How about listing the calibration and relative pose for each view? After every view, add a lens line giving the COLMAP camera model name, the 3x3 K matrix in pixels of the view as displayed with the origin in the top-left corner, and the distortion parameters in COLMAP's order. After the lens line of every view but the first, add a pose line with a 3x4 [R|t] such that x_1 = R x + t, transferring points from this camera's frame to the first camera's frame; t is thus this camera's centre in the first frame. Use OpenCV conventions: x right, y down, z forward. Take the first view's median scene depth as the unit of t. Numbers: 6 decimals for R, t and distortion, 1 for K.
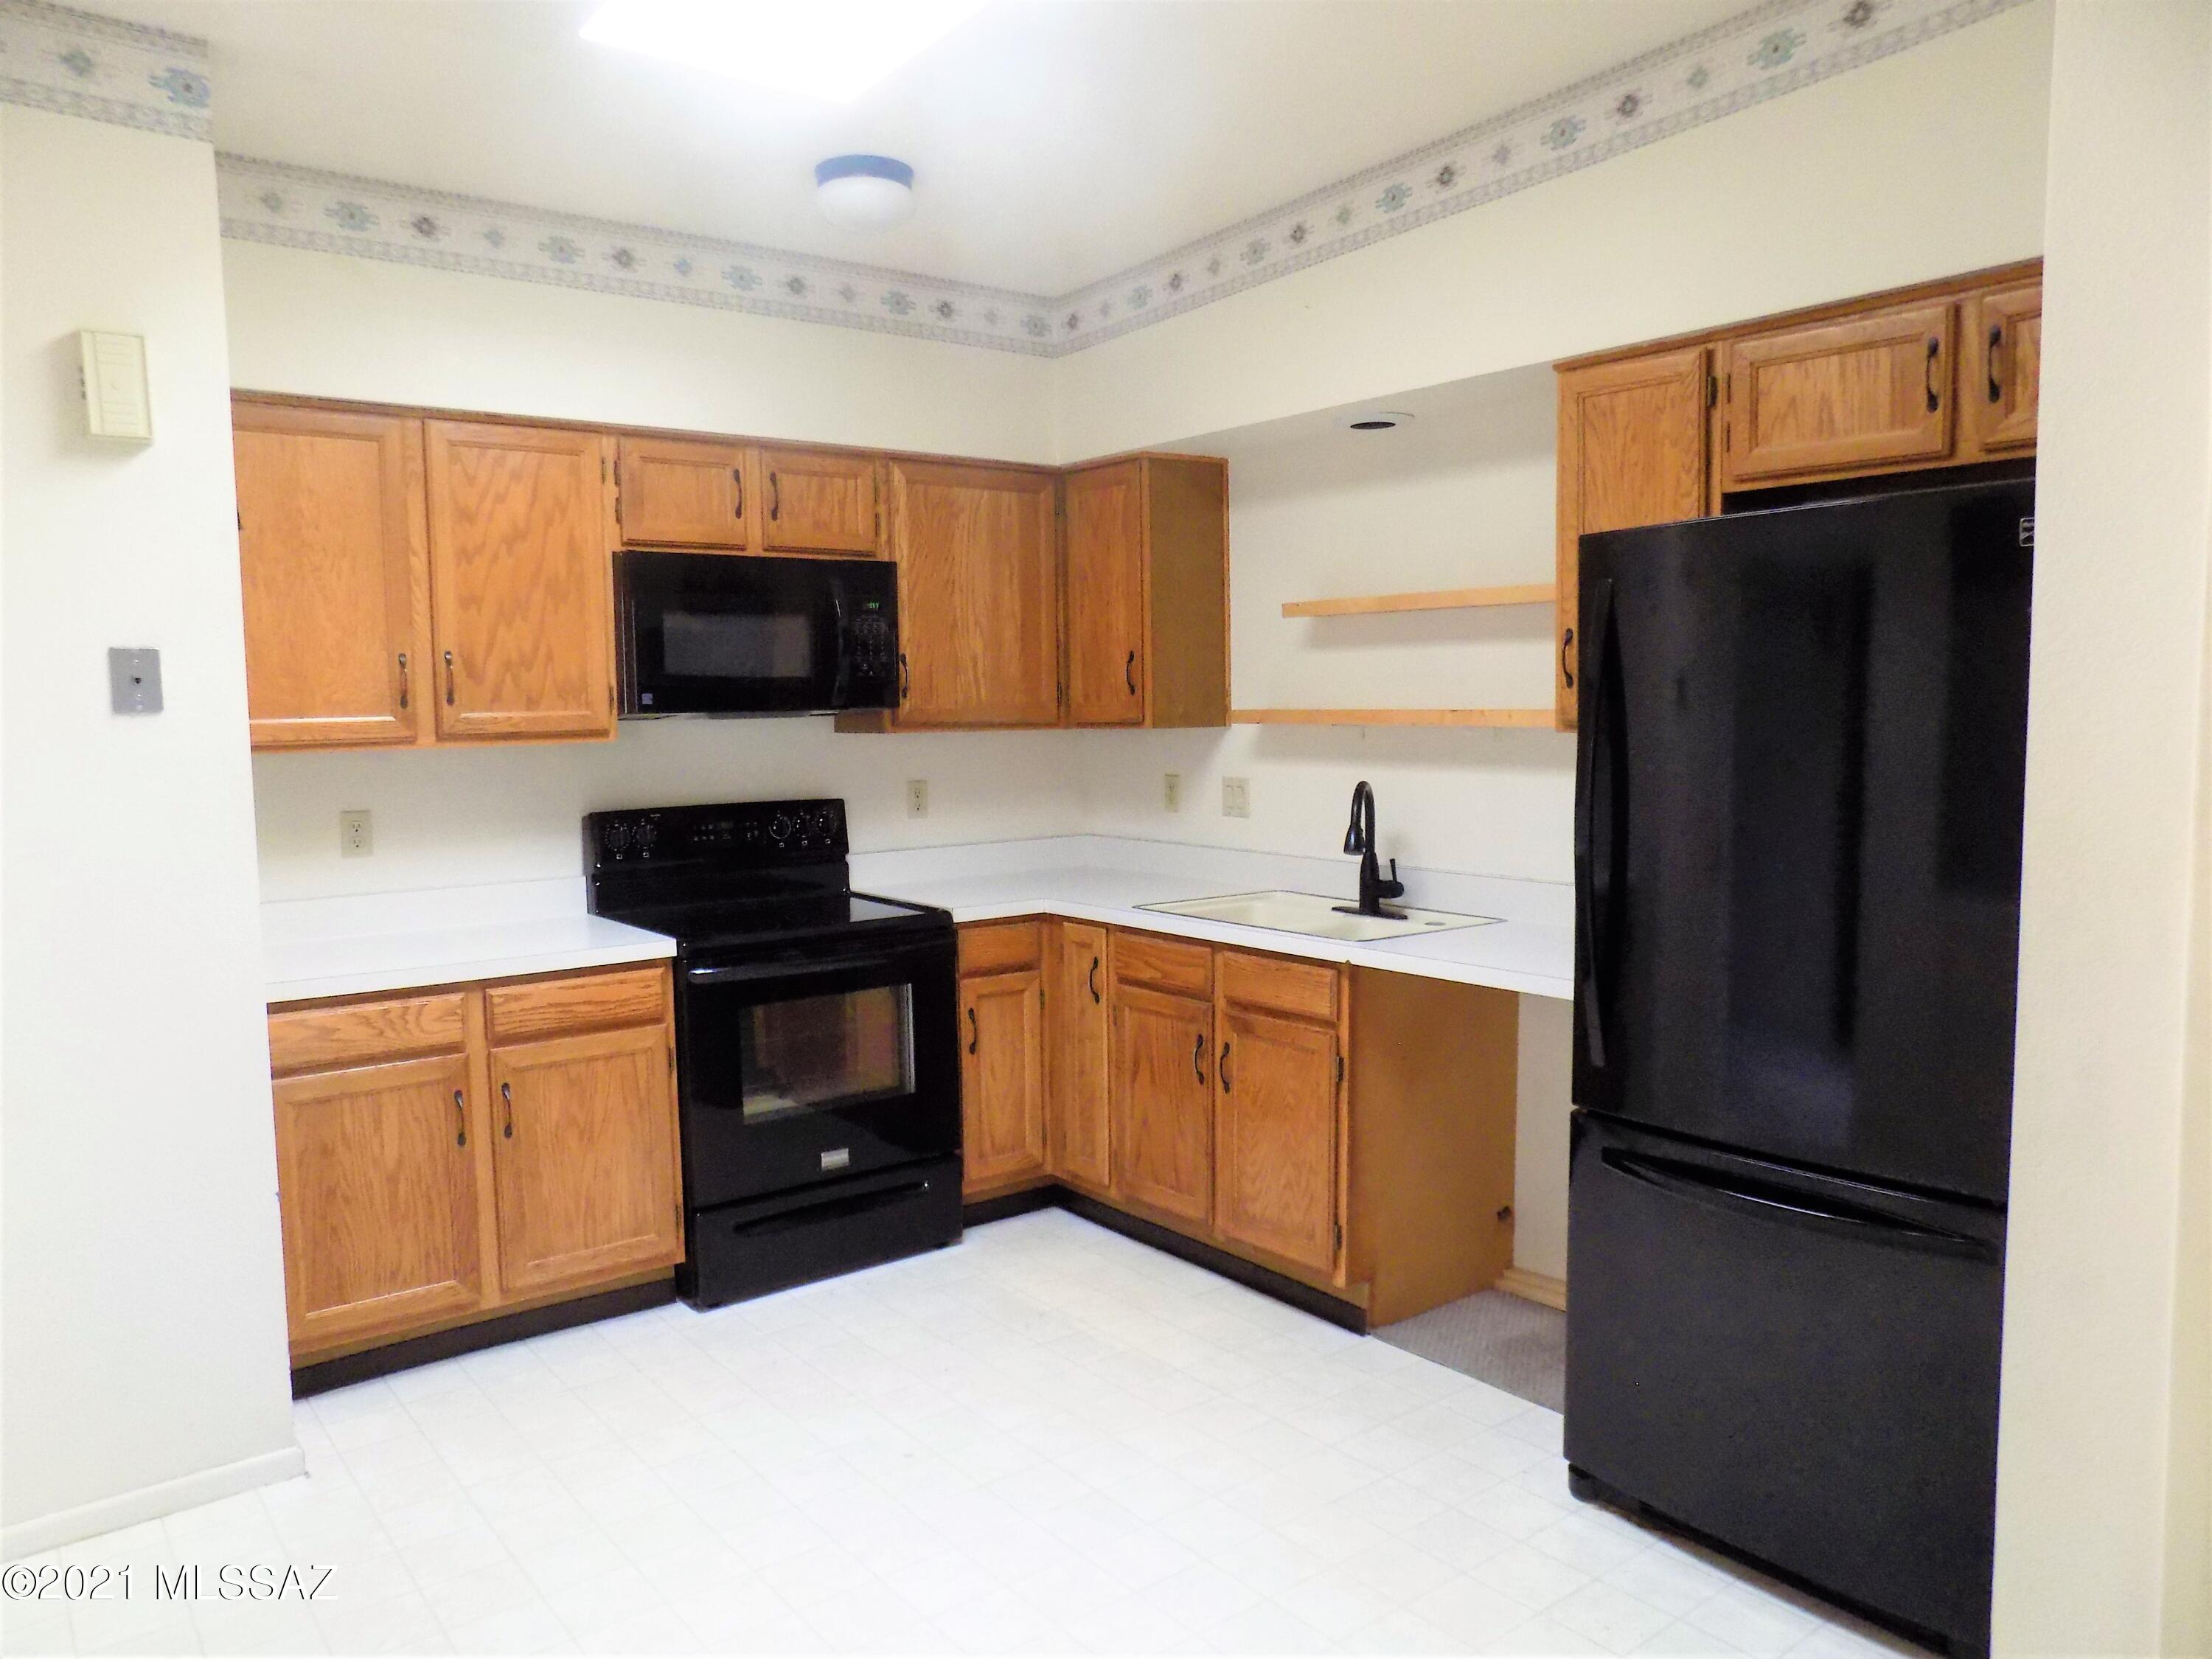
lens RADIAL K [[1463.8, 0, 1106.0], [0, 1463.8, 829.5], [0, 0, 1]] dist [-0.070484, 0.061463]
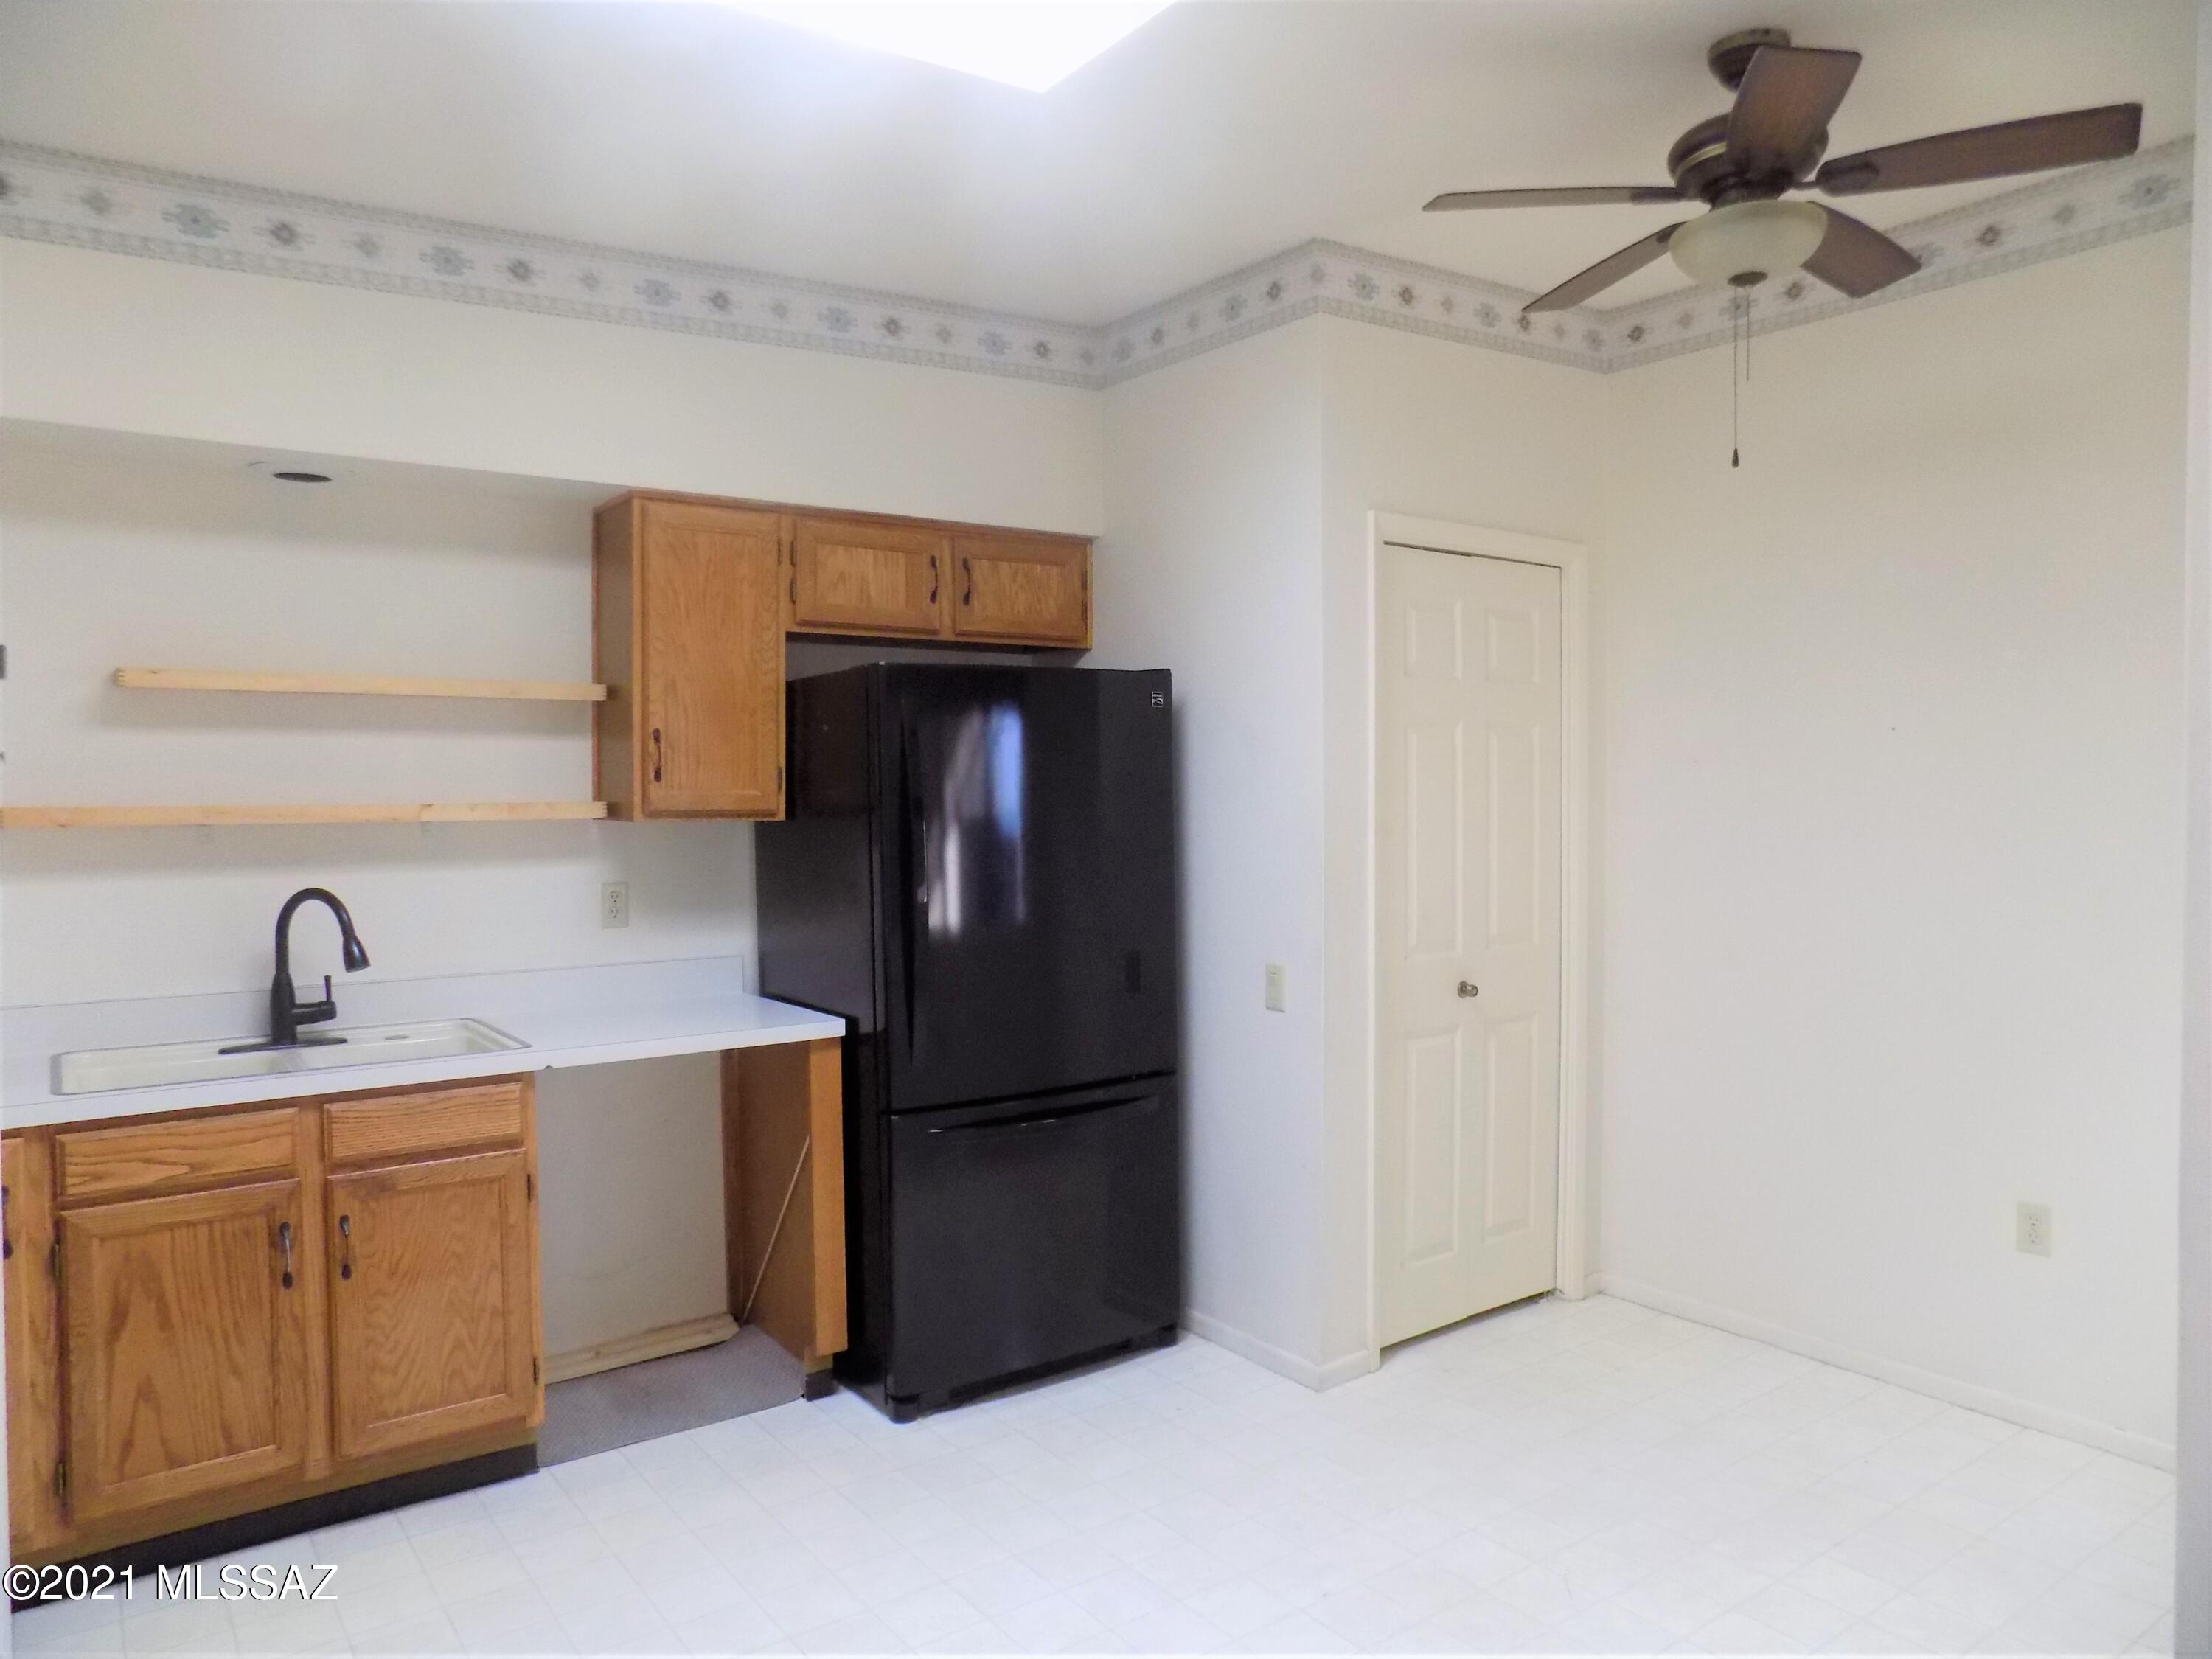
lens RADIAL K [[1510.6, 0, 1131.5], [0, 1510.6, 831.1], [0, 0, 1]] dist [-0.059807, 0.066222]
pose [[0.063914, -0.024665, 0.997651, -0.691224], [0.087128, 0.996015, 0.019043, -0.043075], [-0.994145, 0.085706, 0.065808, 0.483697]]
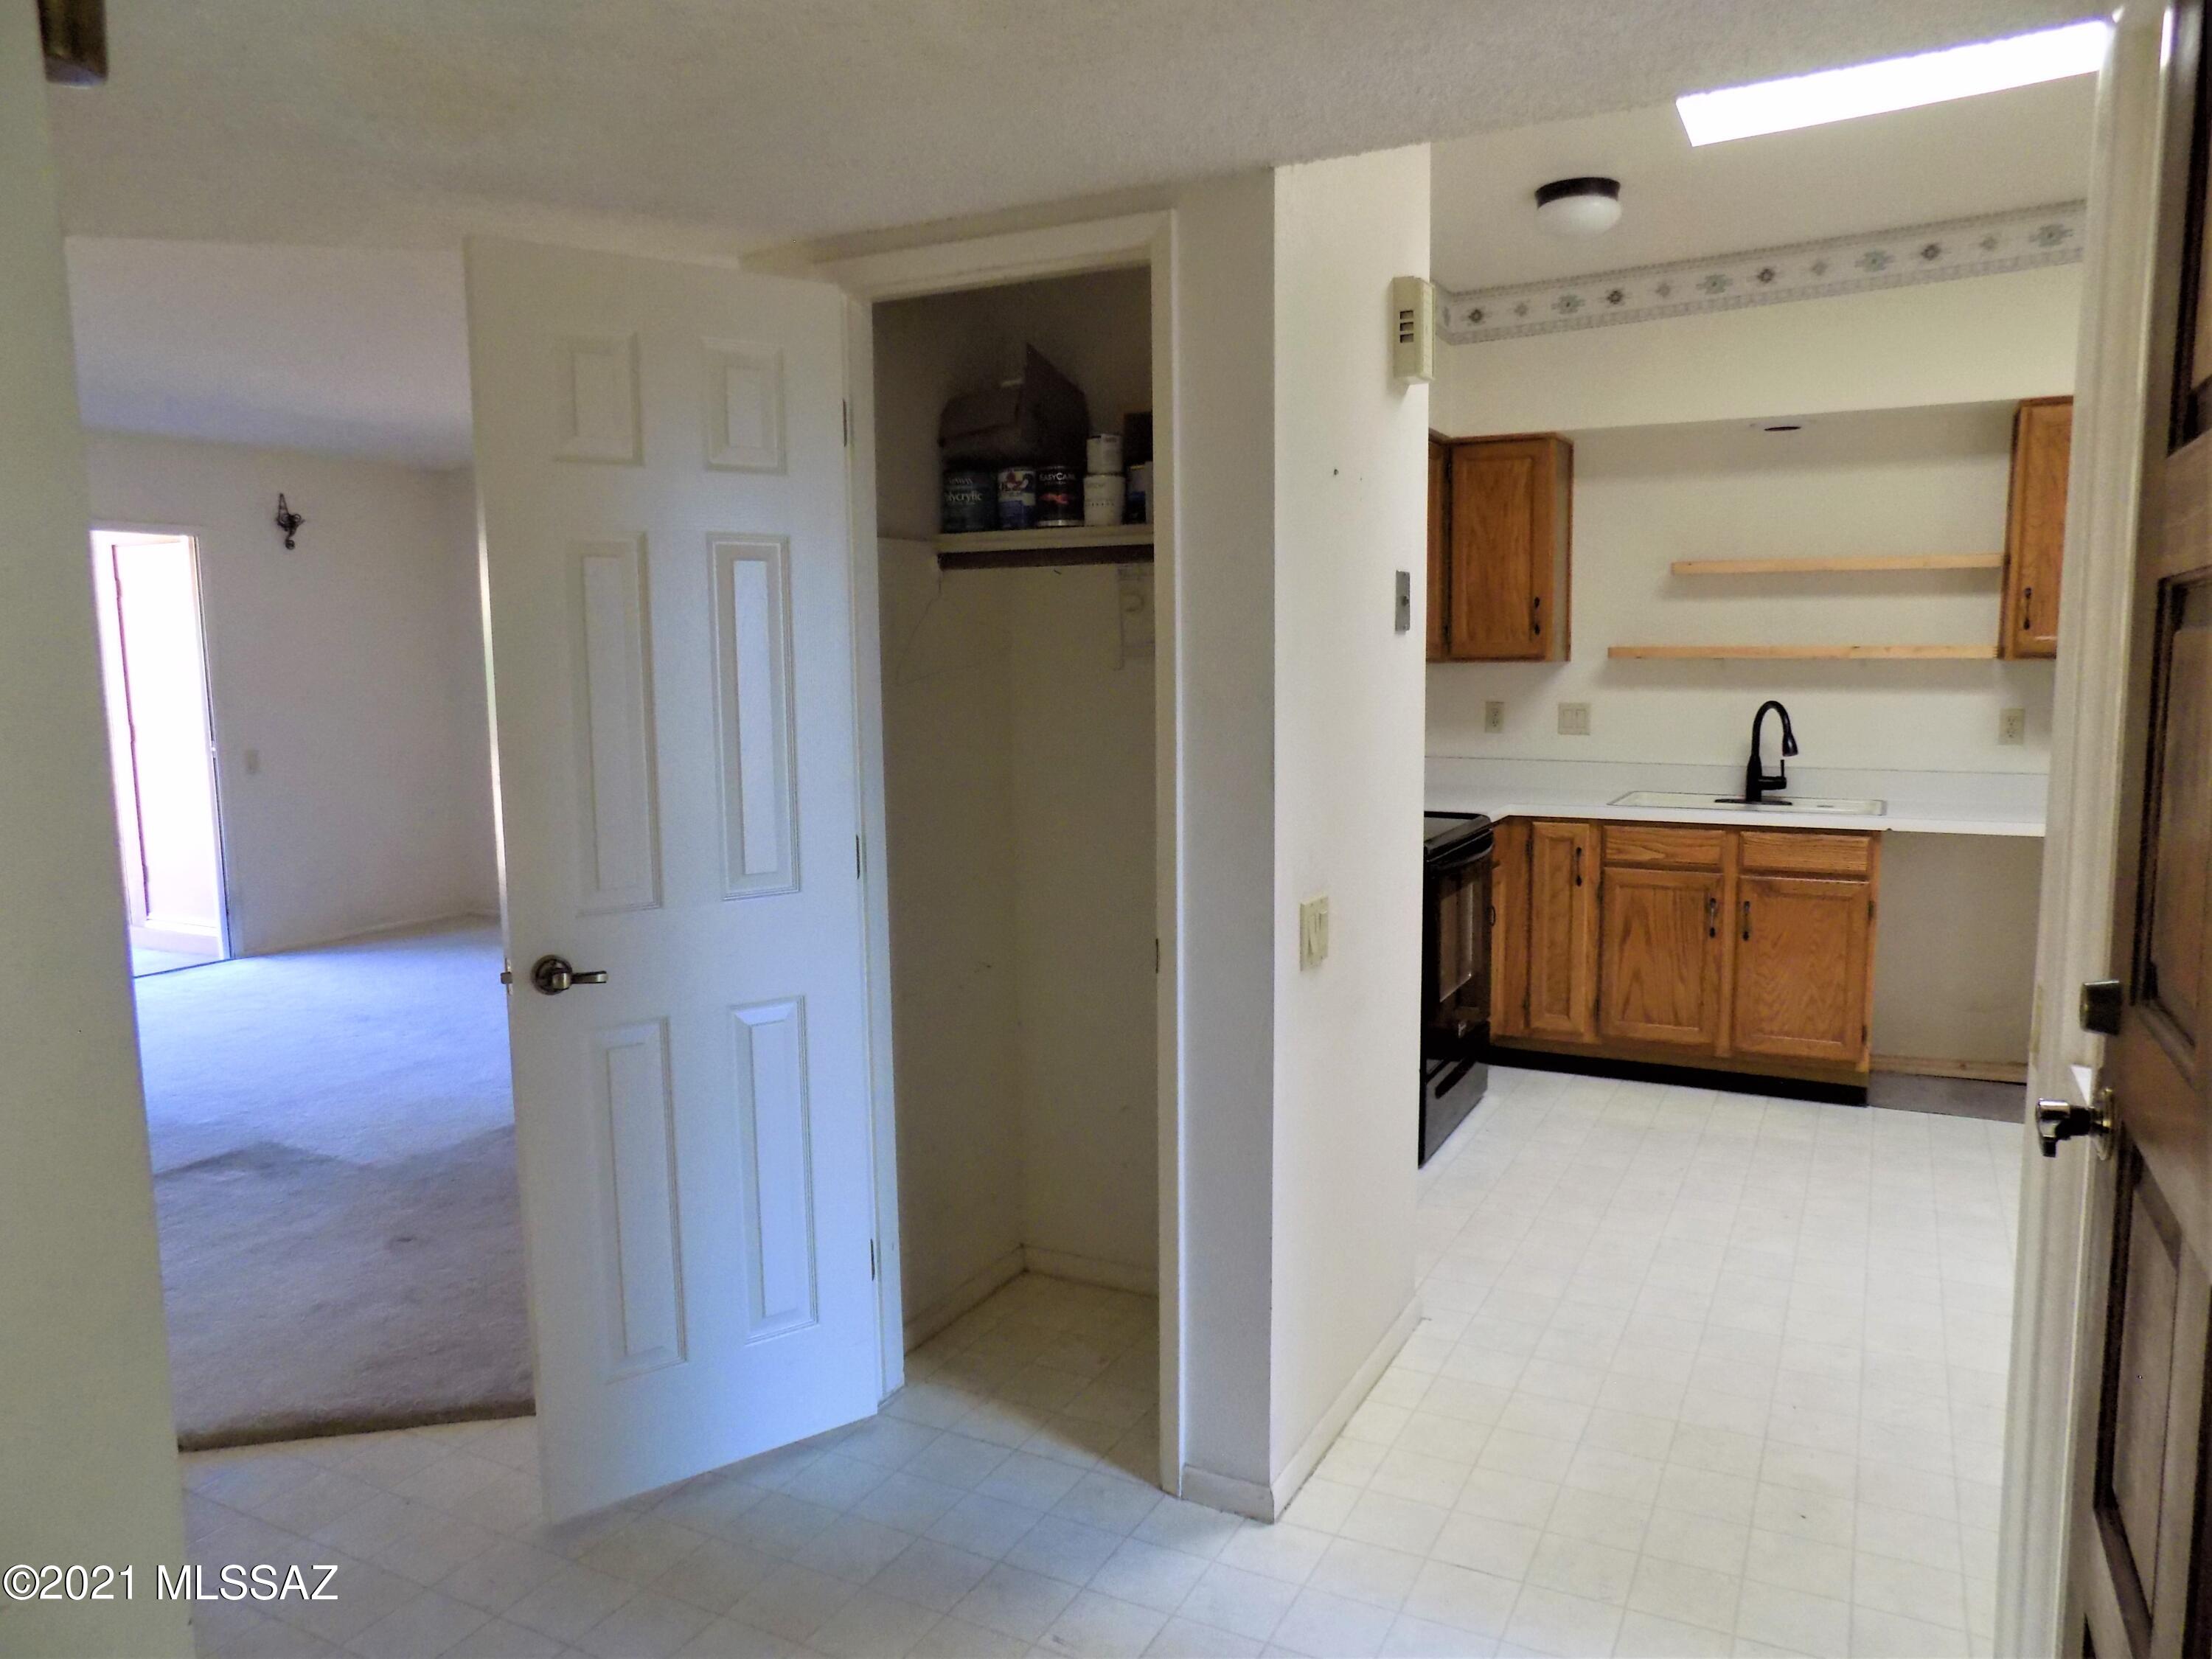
lens RADIAL K [[1463.8, 0, 1106.0], [0, 1463.8, 829.5], [0, 0, 1]] dist [-0.070484, 0.061463]
pose [[0.925456, -0.046609, 0.375976, -0.907540], [0.033972, 0.998615, 0.040176, 0.010079], [-0.377328, -0.024409, 0.925758, 0.022647]]
